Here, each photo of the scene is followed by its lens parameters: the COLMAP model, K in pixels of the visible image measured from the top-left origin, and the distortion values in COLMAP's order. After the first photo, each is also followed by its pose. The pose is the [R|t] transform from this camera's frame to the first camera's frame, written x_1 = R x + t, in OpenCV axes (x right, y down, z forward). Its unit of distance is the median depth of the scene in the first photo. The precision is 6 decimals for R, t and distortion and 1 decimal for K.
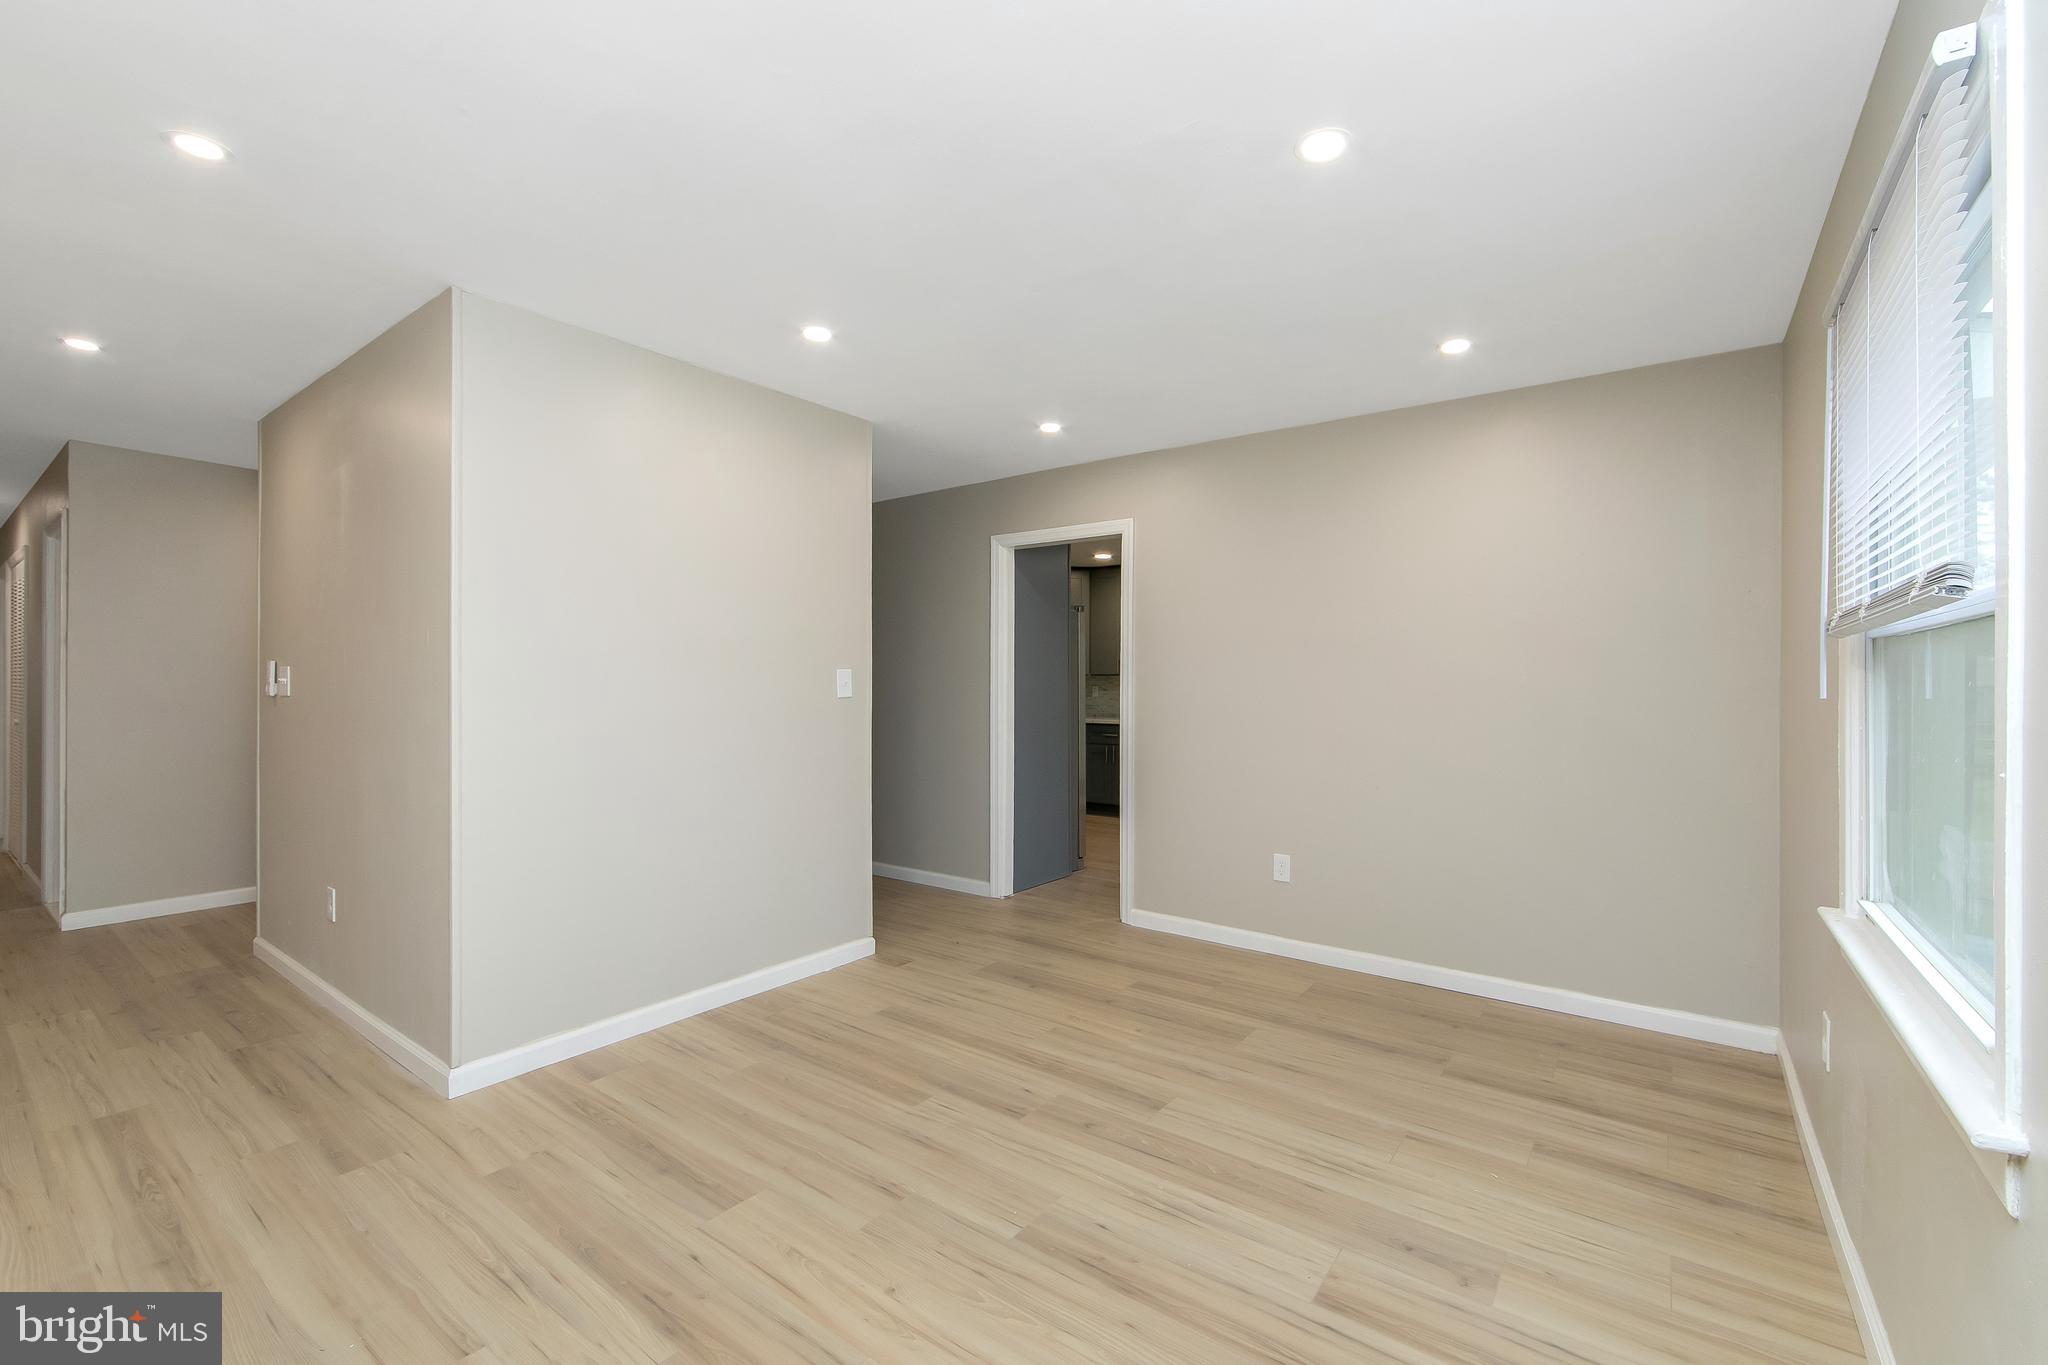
lens RADIAL K [[847.0, 0, 1054.1], [0, 847.0, 693.1], [0, 0, 1]] dist [-0.003241, -0.000322]
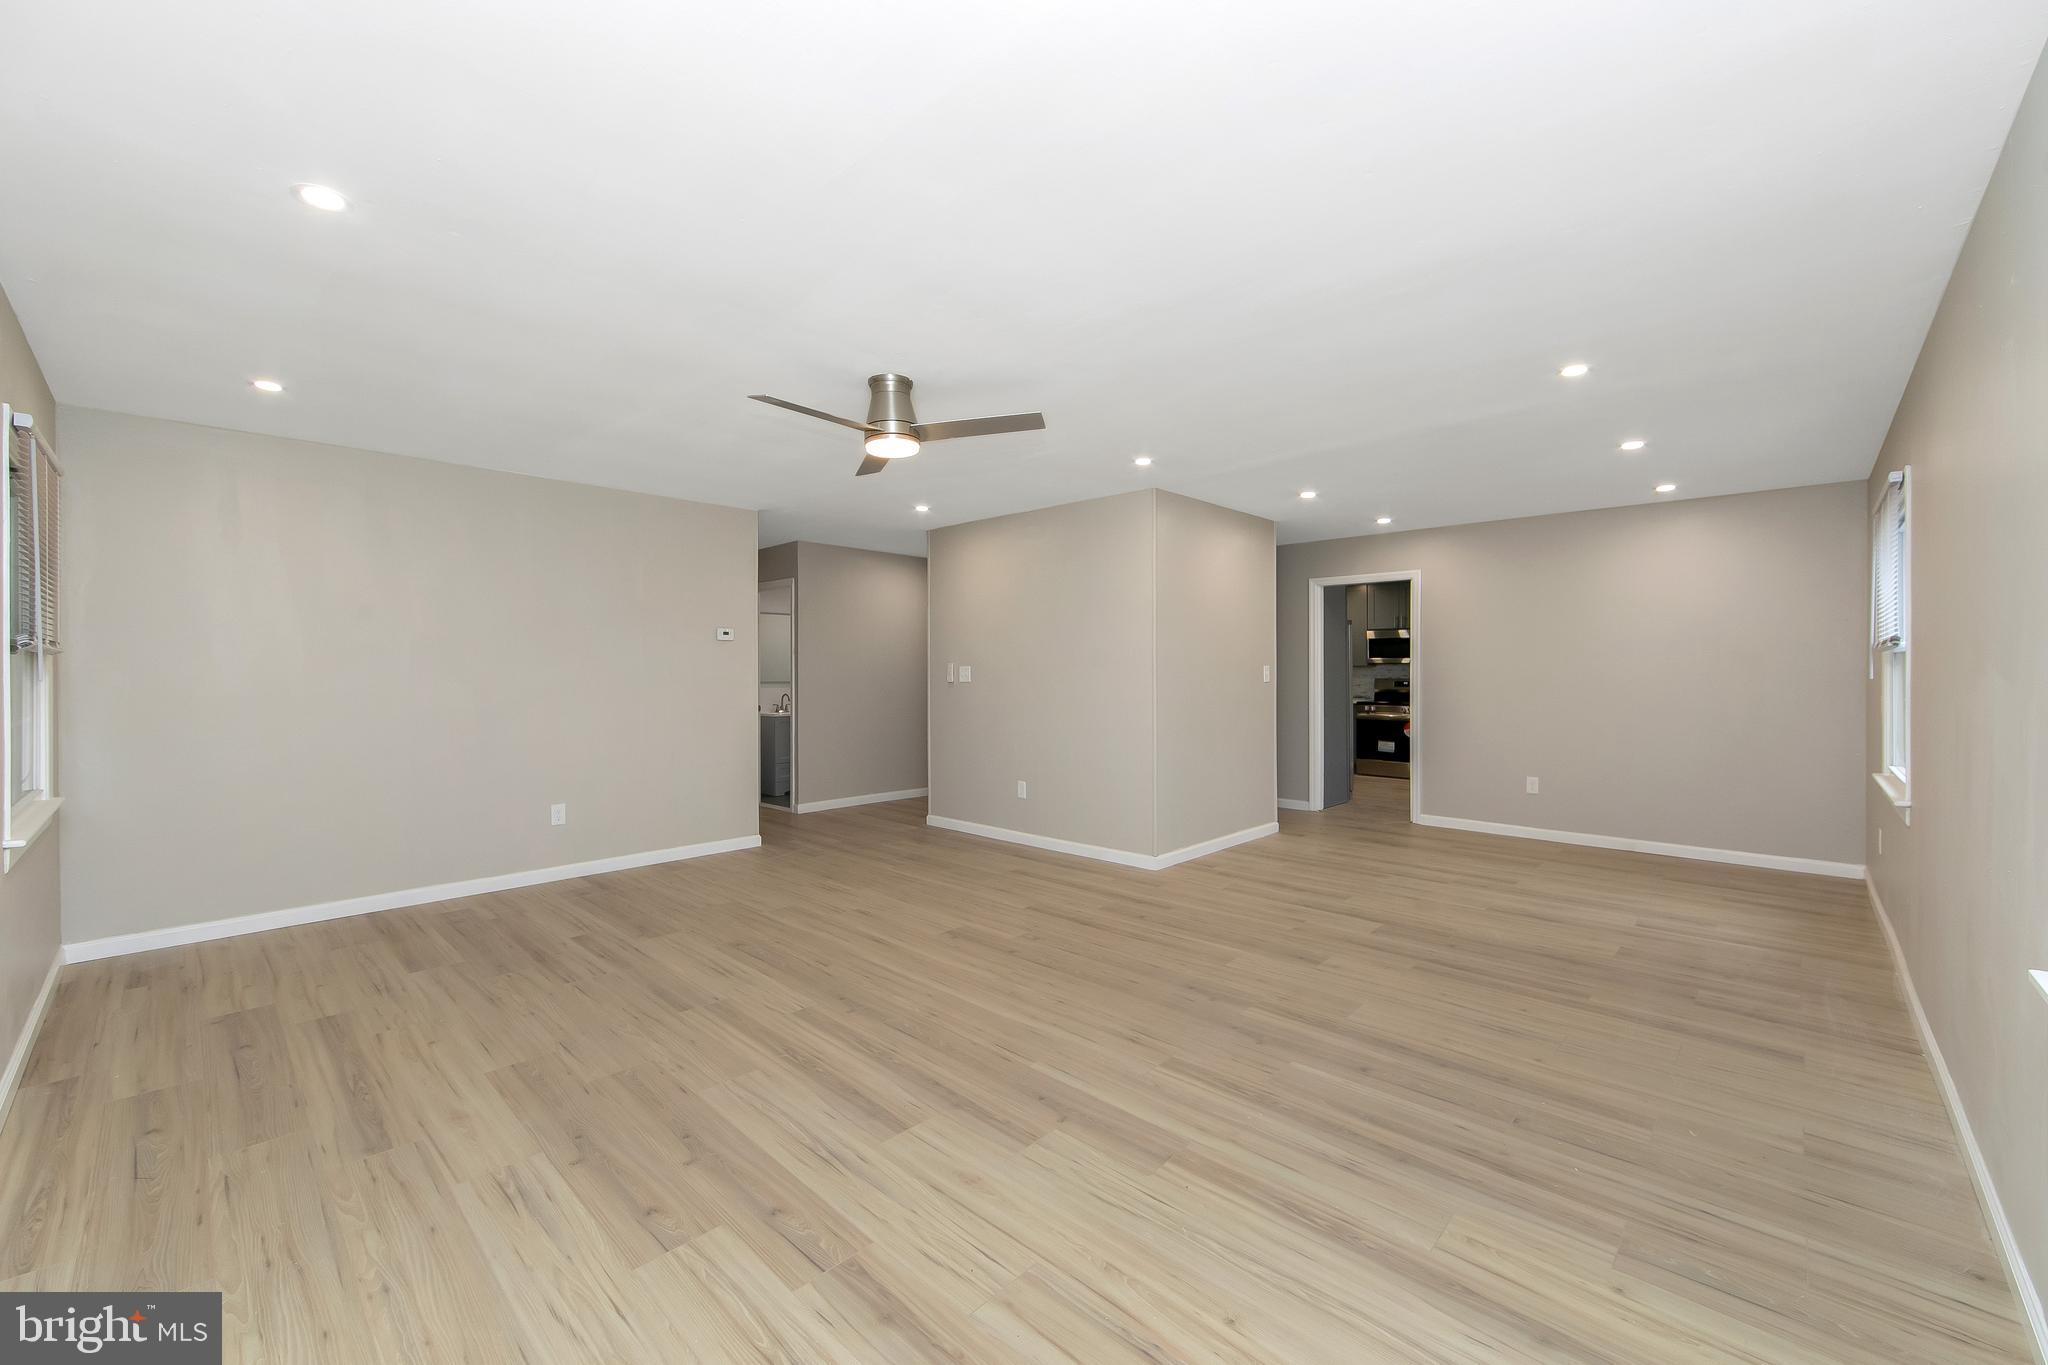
lens RADIAL K [[809.2, 0, 1024.0], [0, 809.2, 682.5], [0, 0, 1]] dist [0.000537, 0.000108]
pose [[0.991281, -0.002580, -0.131738, -0.686907], [0.002627, 0.999997, 0.000178, 0.005349], [0.131737, -0.000523, 0.991285, -0.941807]]
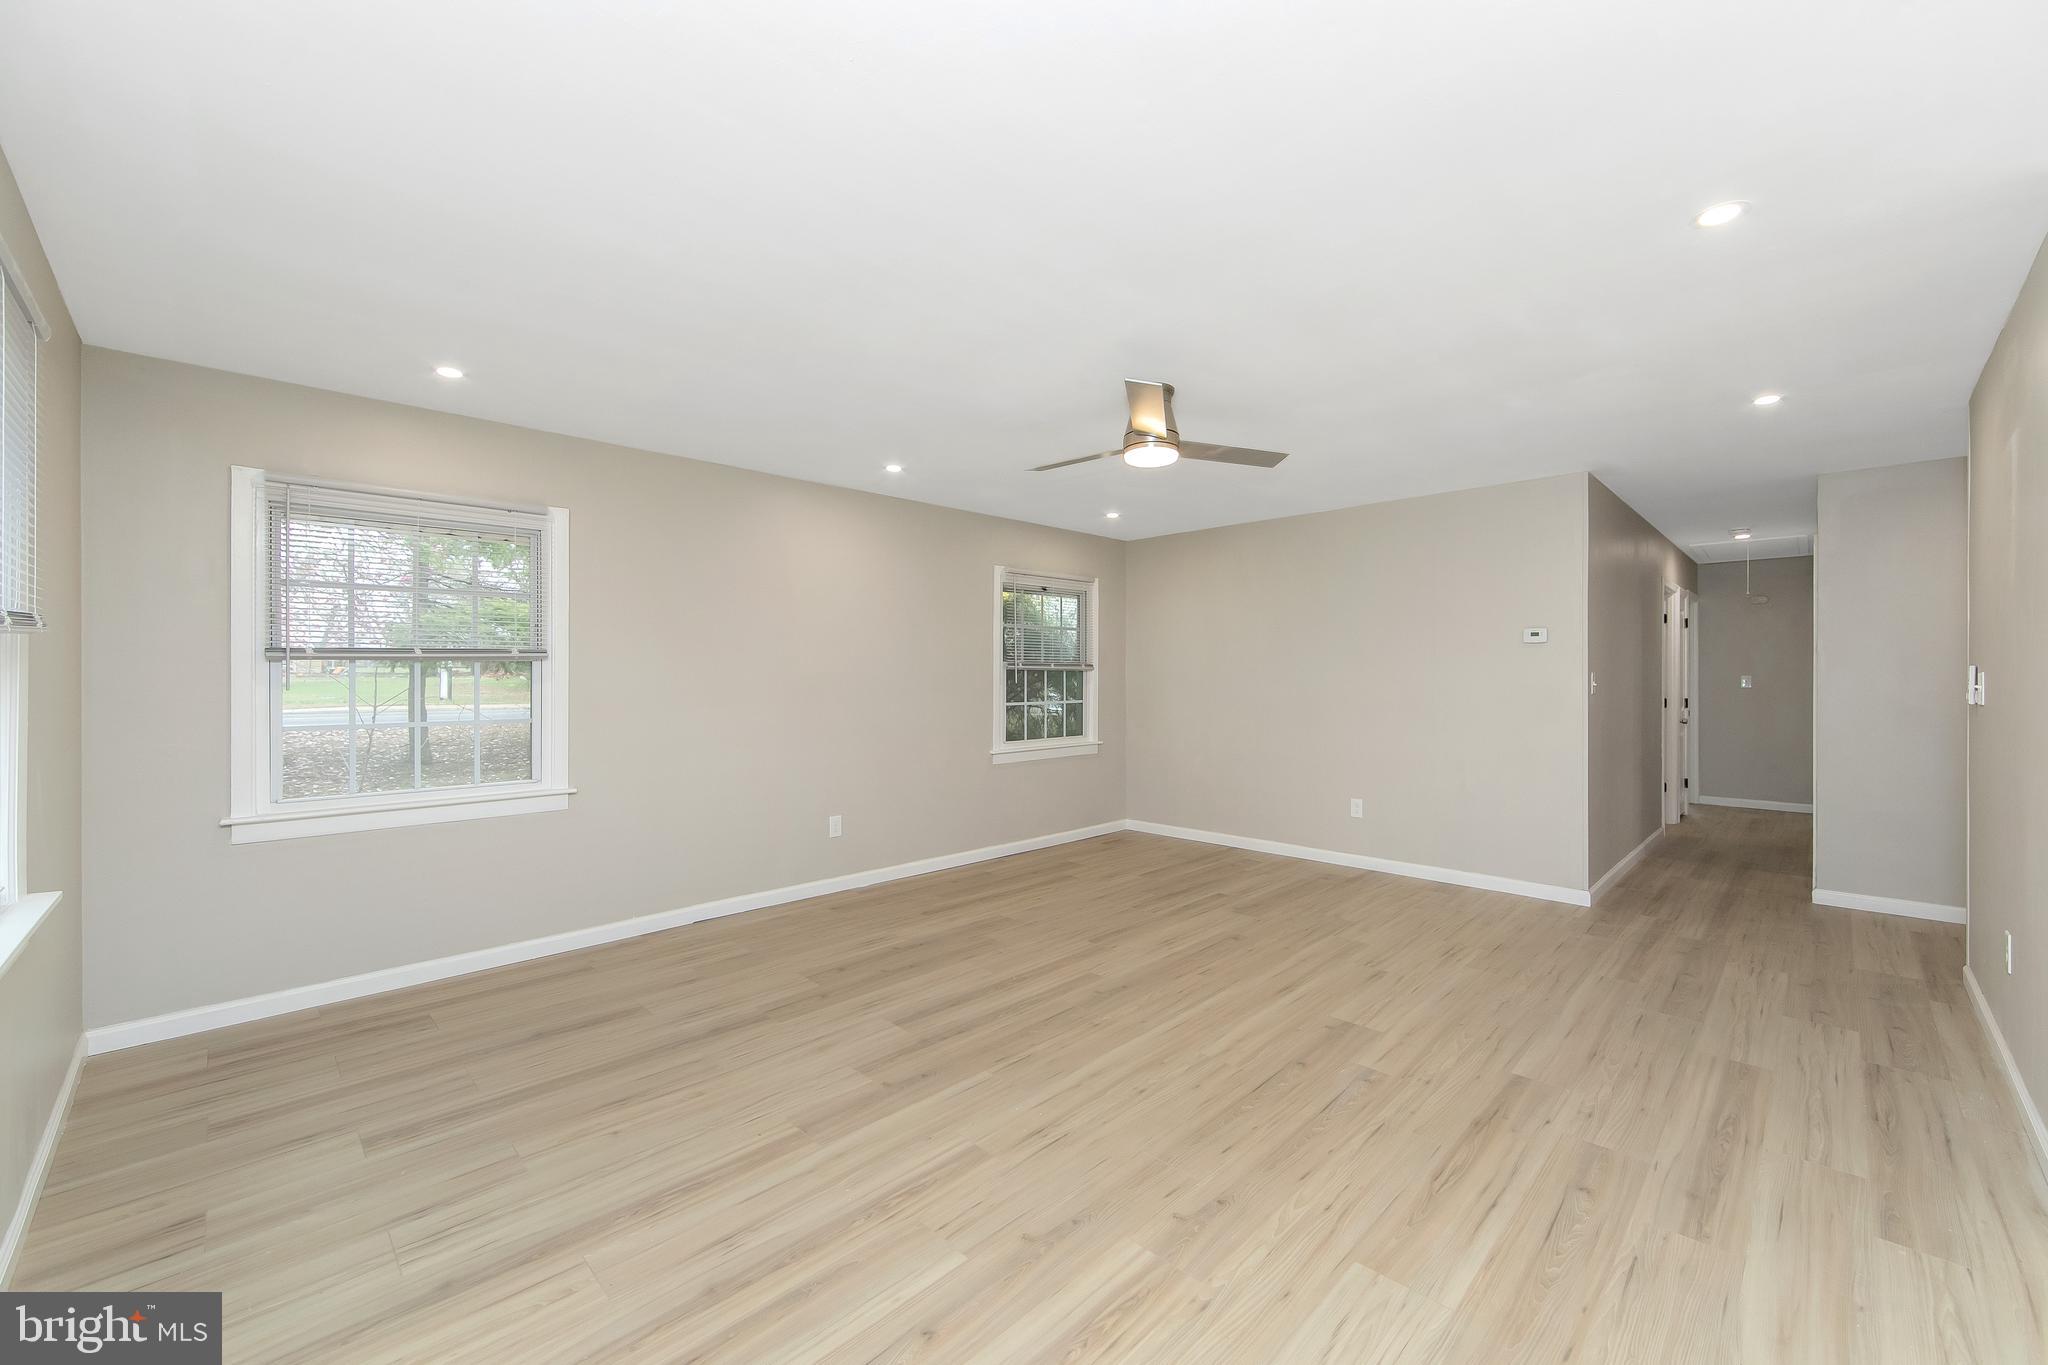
lens RADIAL K [[811.8, 0, 1024.0], [0, 811.8, 682.5], [0, 0, 1]] dist [-0.002983, -0.000376]
pose [[-0.161164, 0.005404, -0.986913, 0.119075], [-0.012822, 0.999889, 0.007568, -0.017003], [0.986844, 0.013874, -0.161077, 0.165754]]
